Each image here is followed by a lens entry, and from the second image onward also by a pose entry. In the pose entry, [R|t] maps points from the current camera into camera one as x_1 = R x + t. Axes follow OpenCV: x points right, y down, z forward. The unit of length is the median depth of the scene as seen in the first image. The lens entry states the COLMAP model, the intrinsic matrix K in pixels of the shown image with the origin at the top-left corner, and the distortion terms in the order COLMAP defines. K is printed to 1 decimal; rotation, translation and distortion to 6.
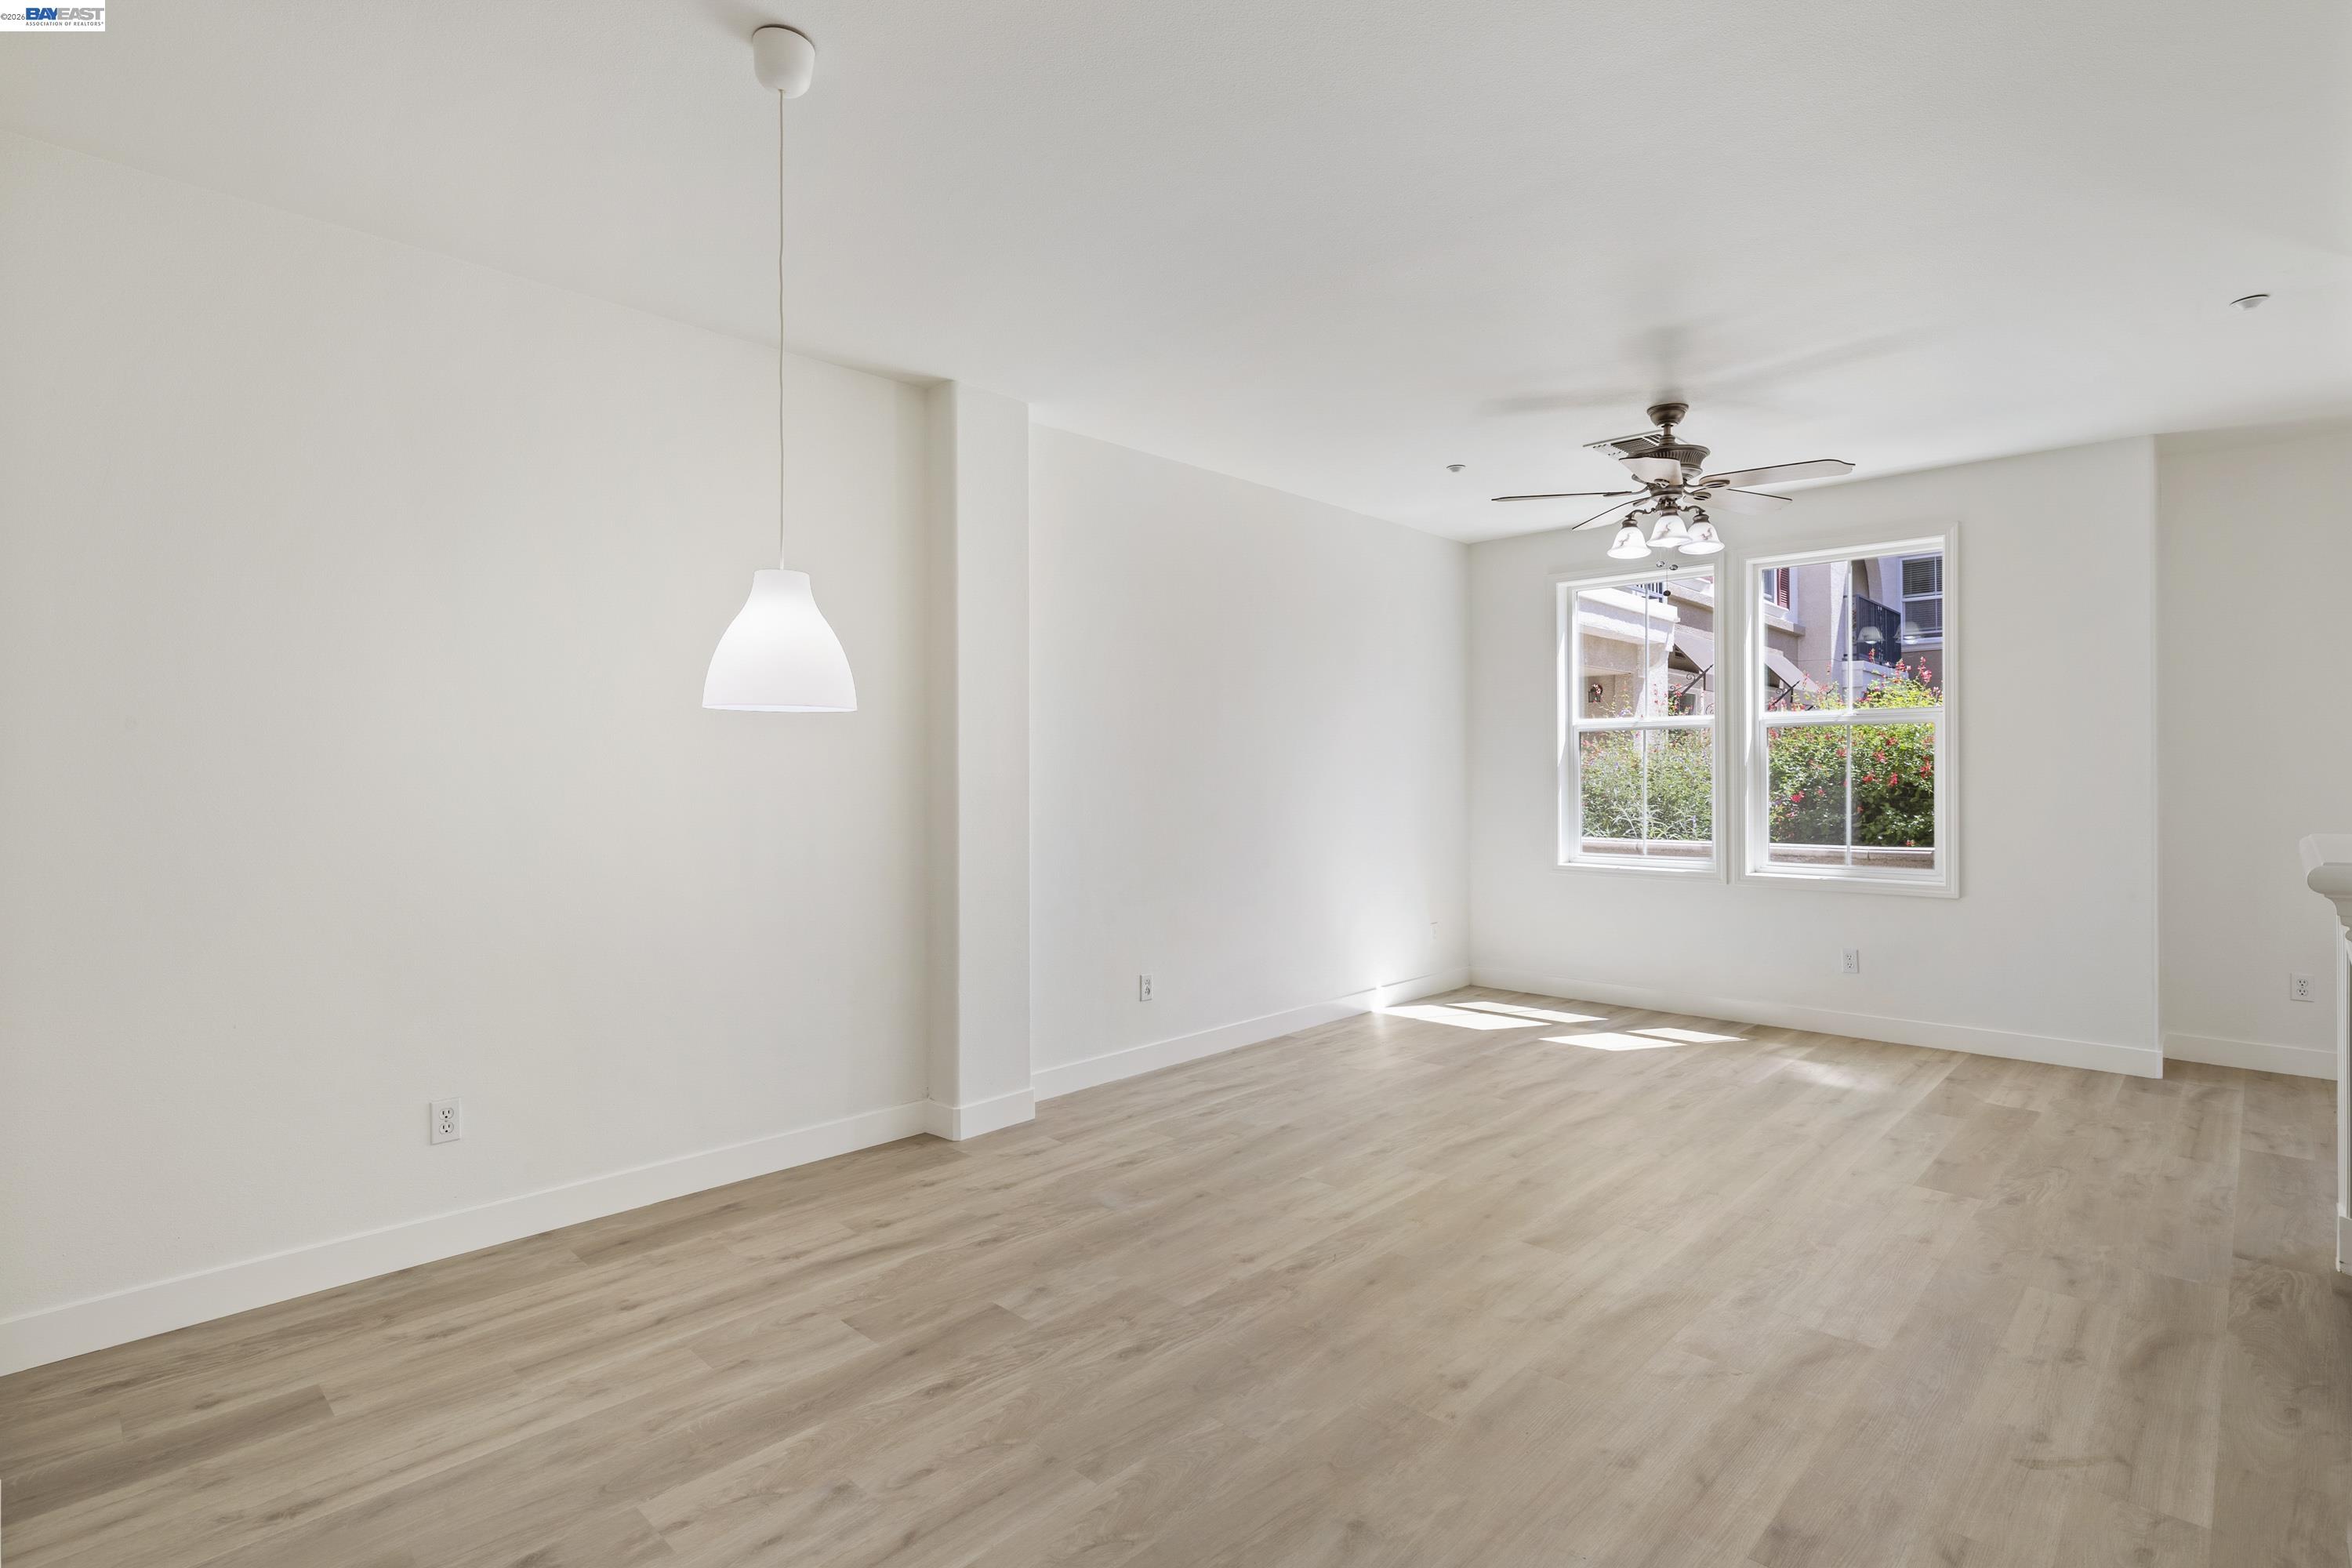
lens RADIAL K [[1129.1, 0, 1184.5], [0, 1129.1, 776.4], [0, 0, 1]] dist [-0.006285, 0.000839]
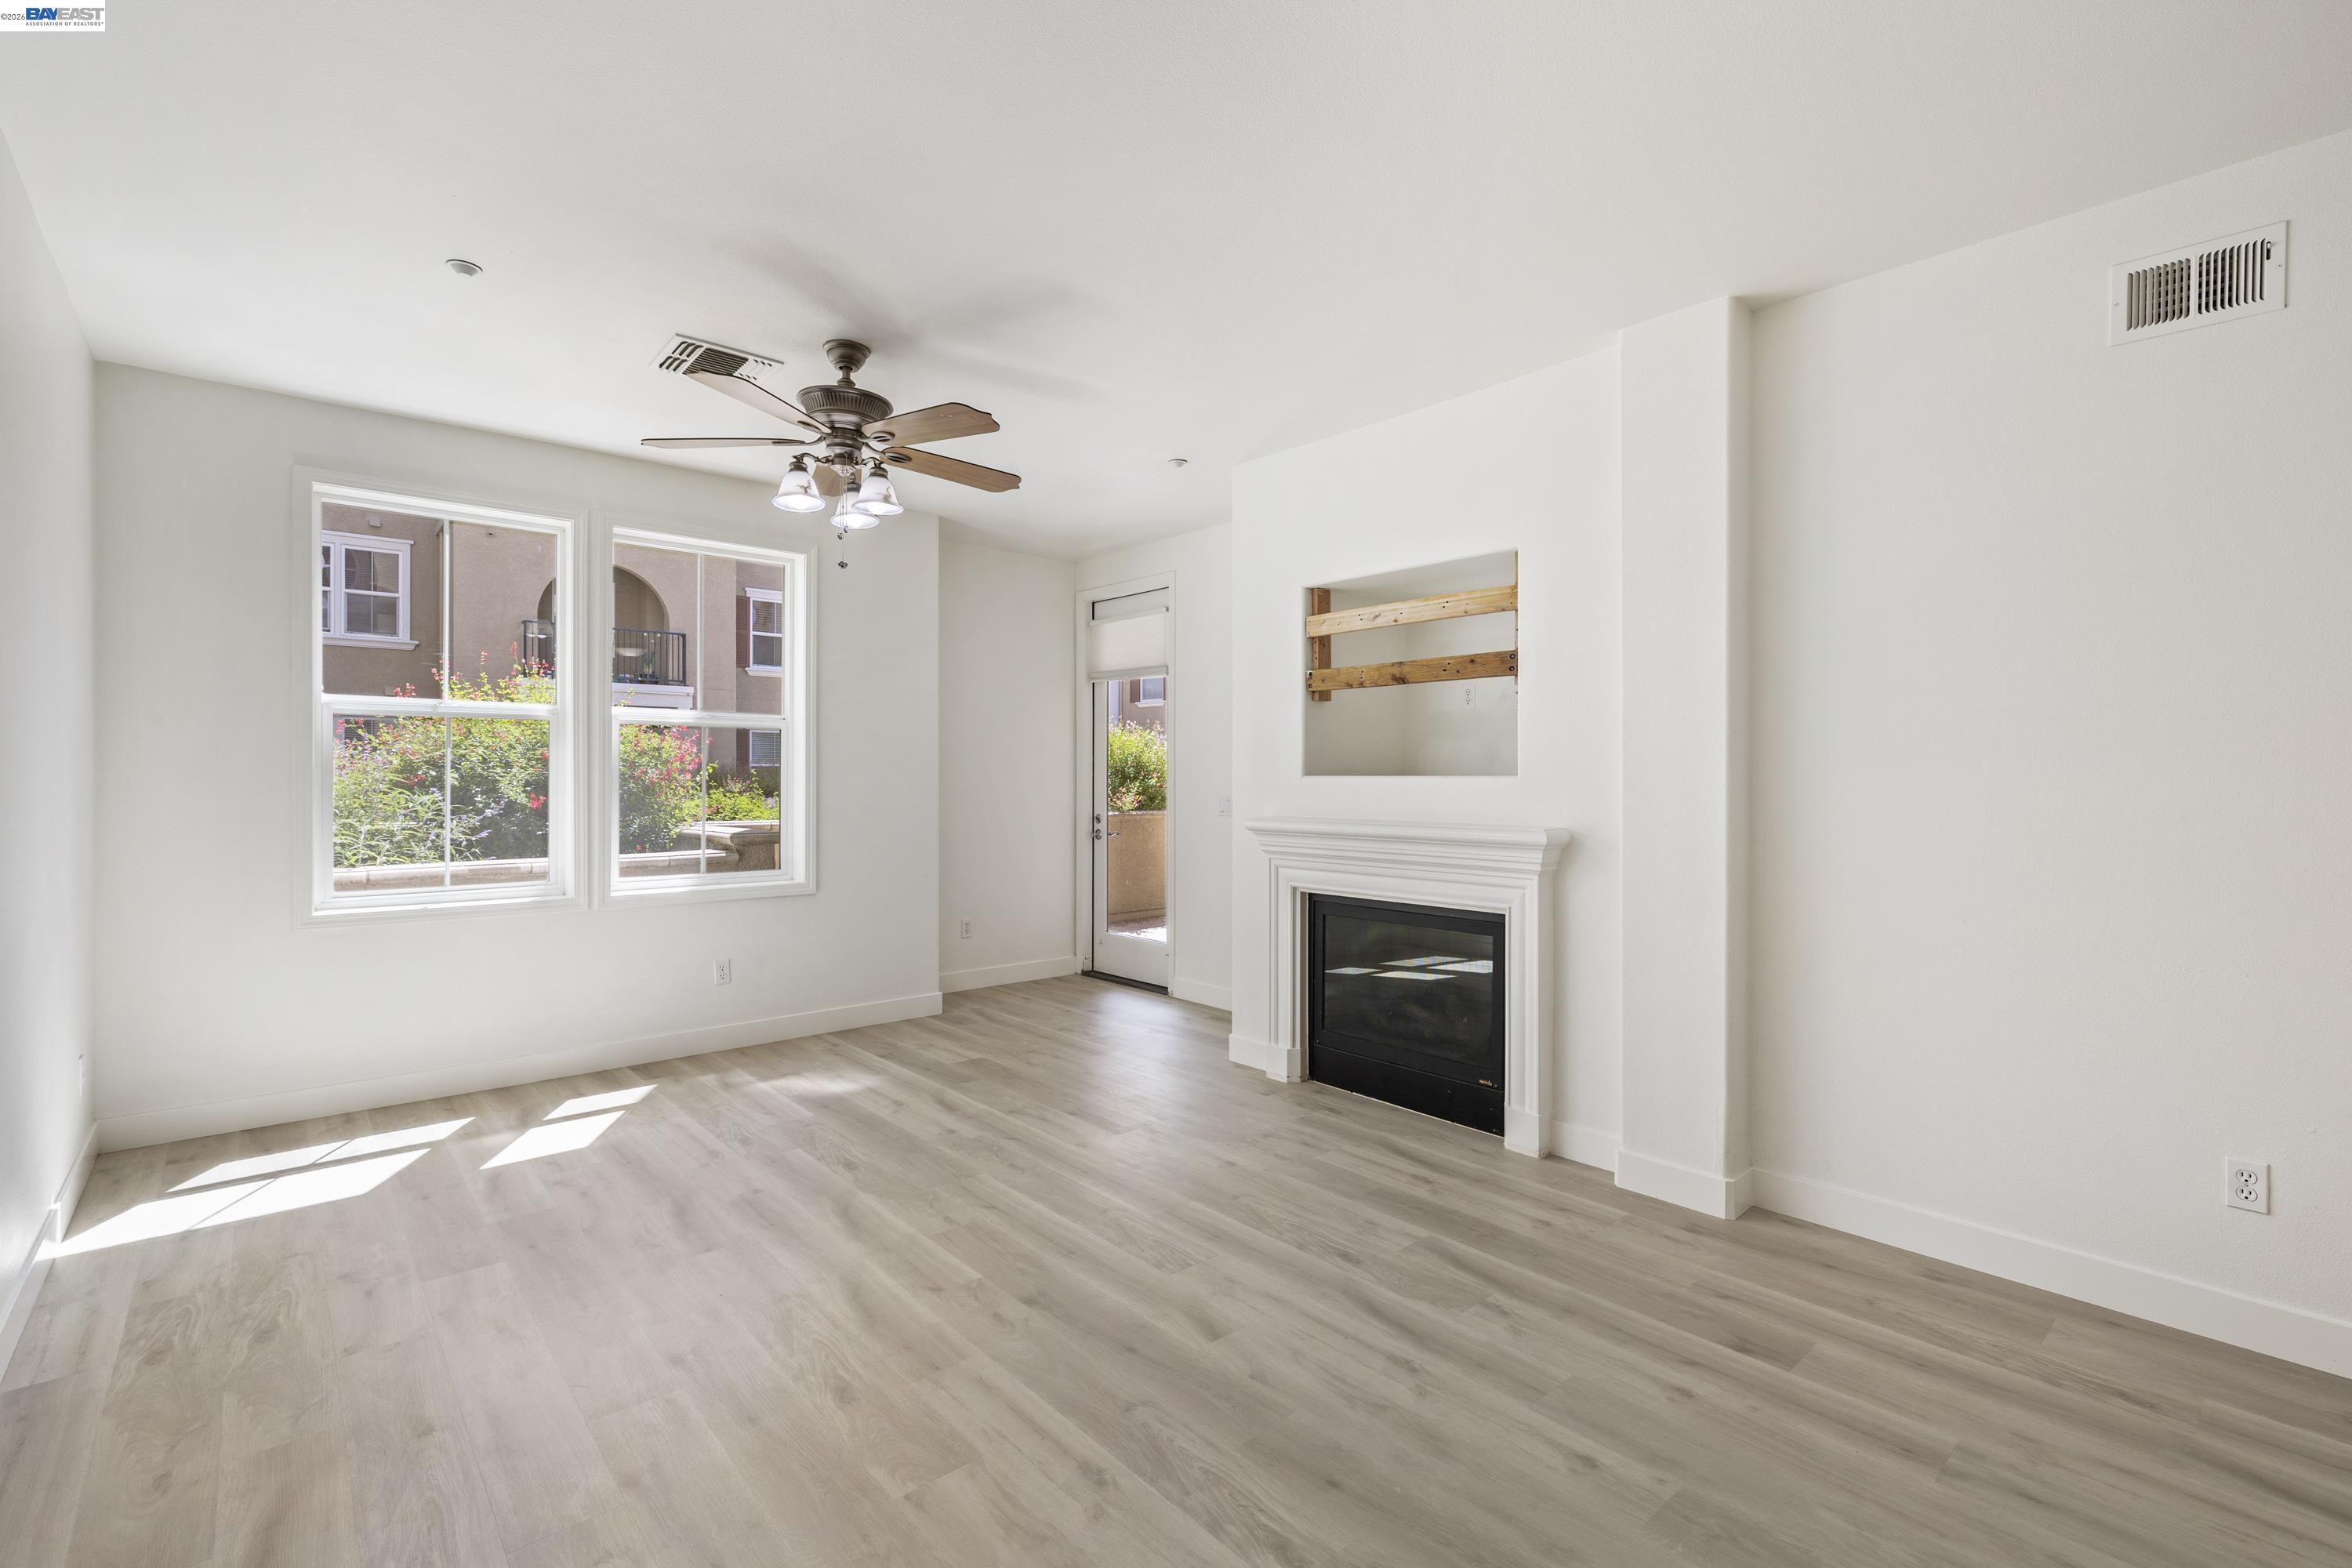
lens RADIAL K [[1047.6, 0, 1161.1], [0, 1047.6, 766.1], [0, 0, 1]] dist [-0.004790, 0.000306]
pose [[0.086352, 0.014179, 0.996164, -0.352324], [-0.001364, 0.999899, -0.014114, 0.001670], [-0.996264, -0.000140, 0.086362, 0.724621]]
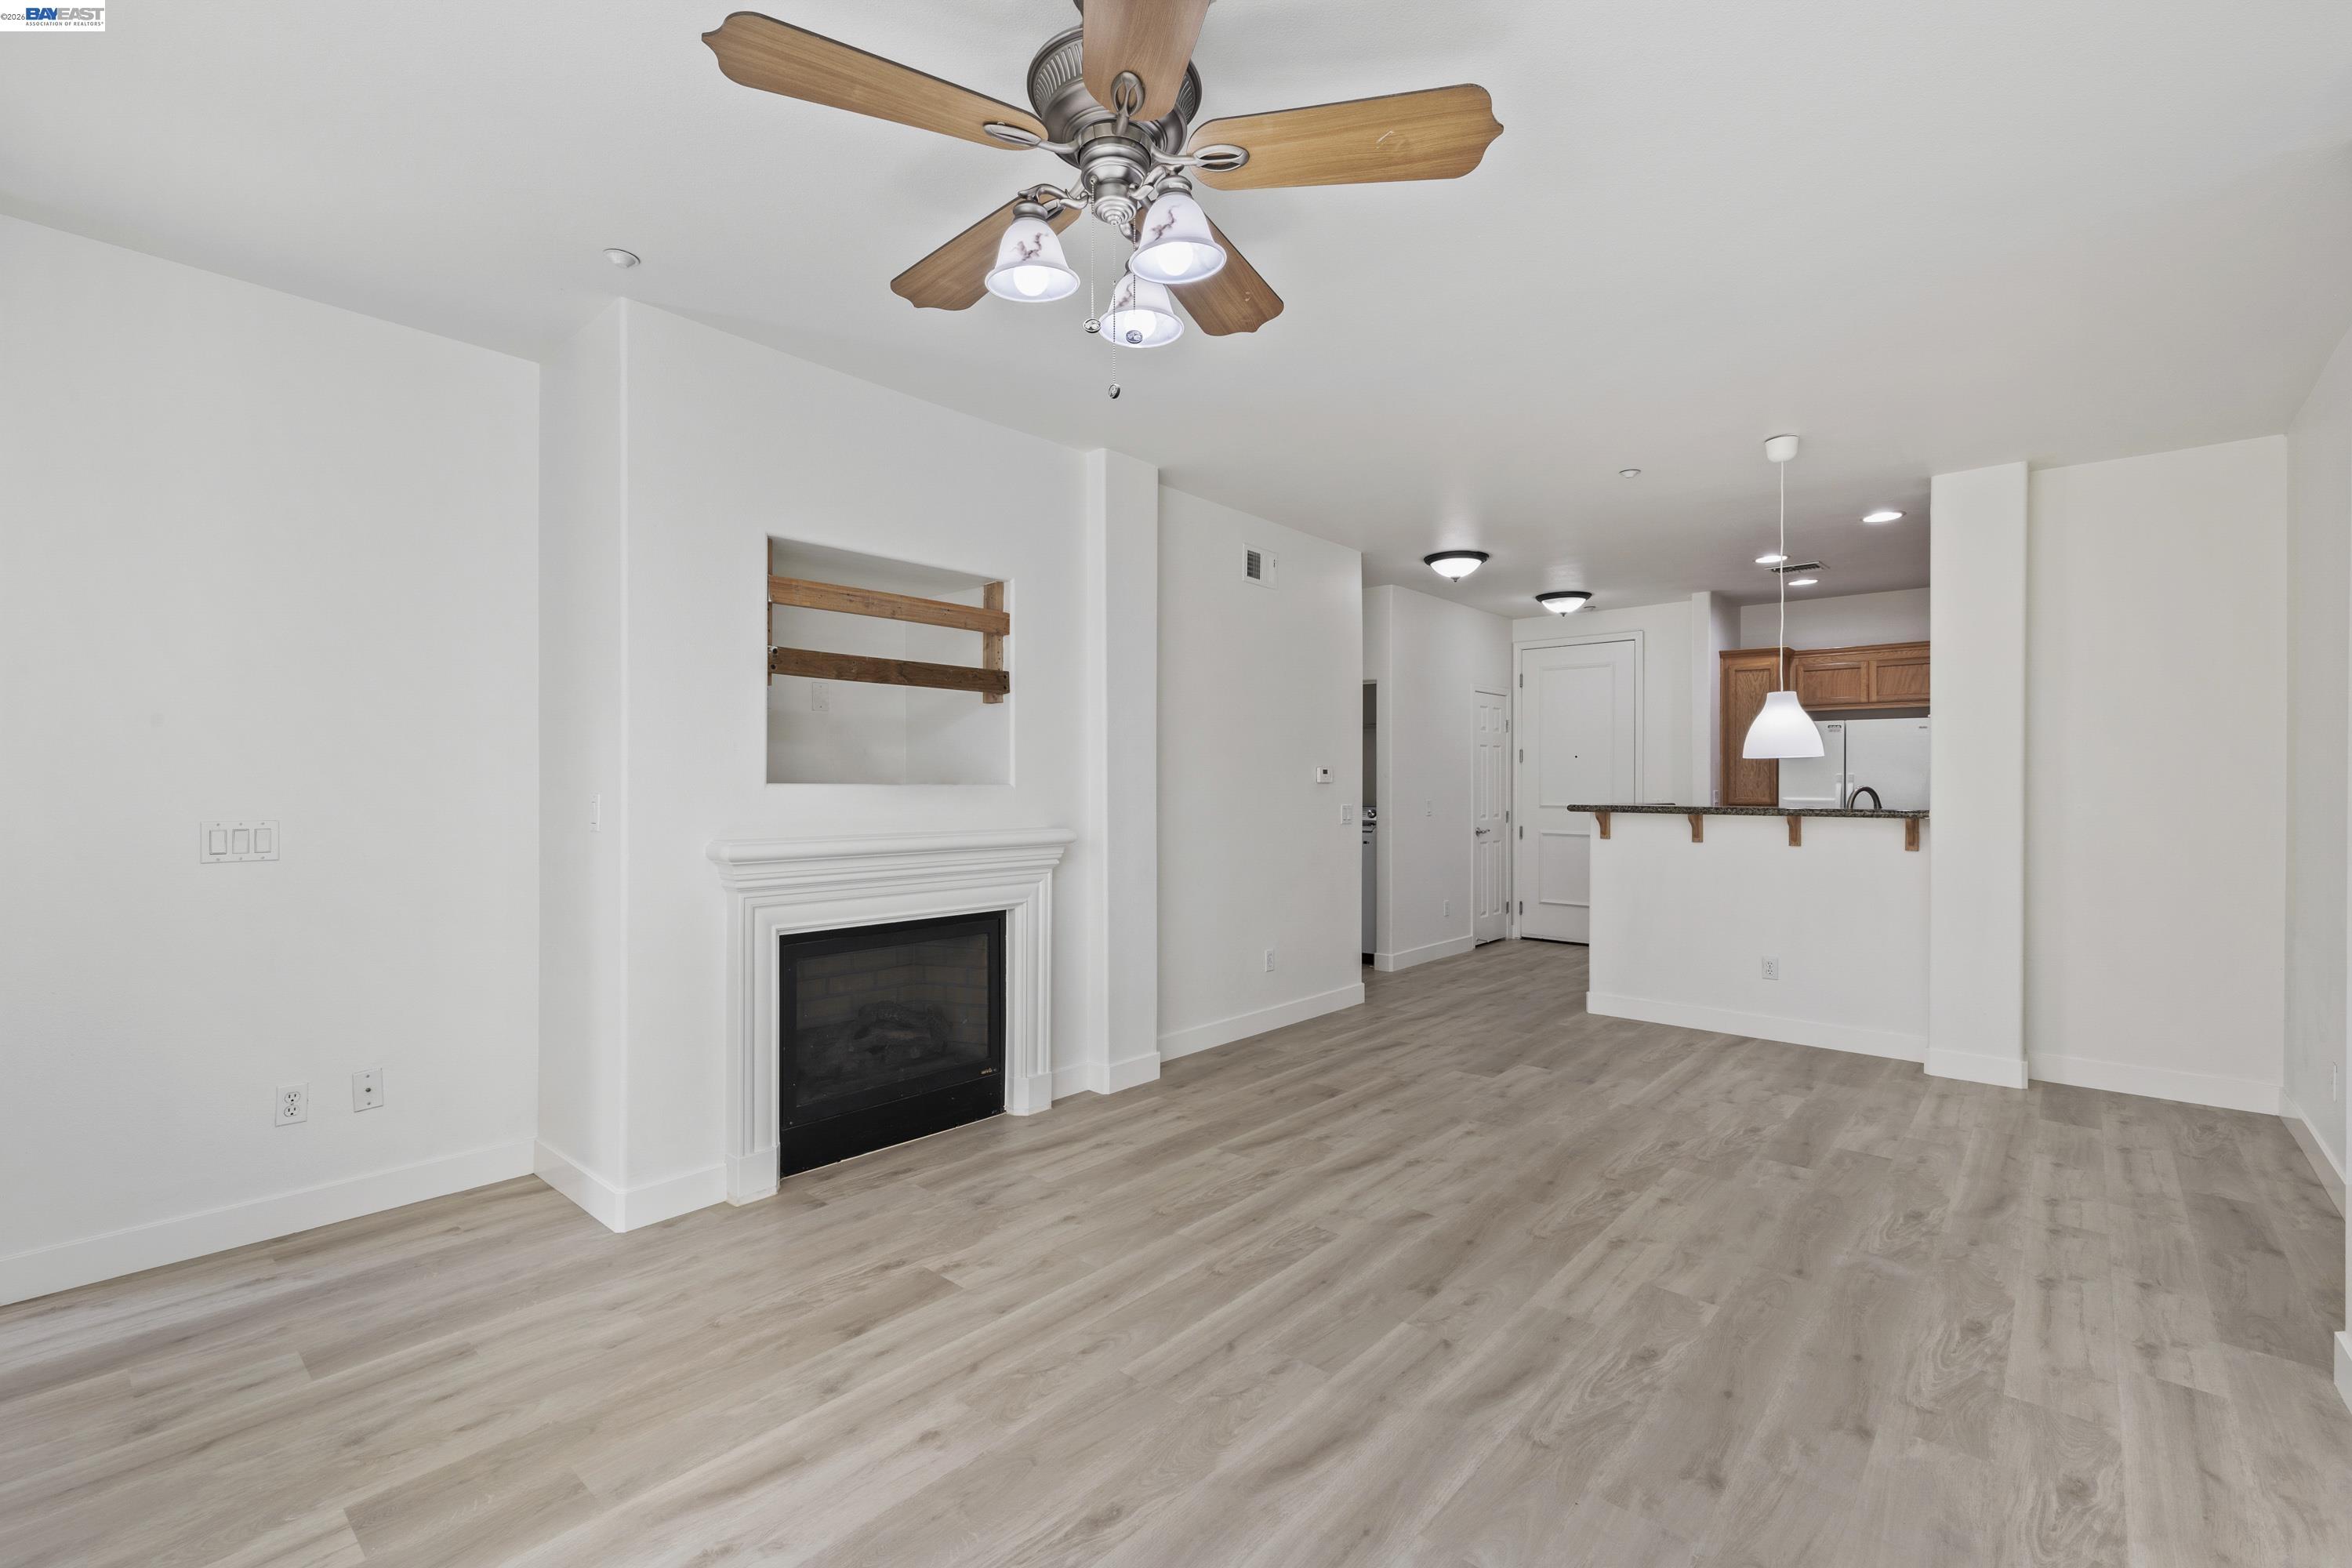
lens RADIAL K [[1016.4, 0, 1193.9], [0, 1016.4, 775.8], [0, 0, 1]] dist [0.006379, -0.000312]
pose [[-0.998342, -0.001063, -0.057549, 0.440035], [-0.000659, 0.999975, -0.007039, -0.004294], [0.057555, -0.006989, -0.998318, 1.472882]]
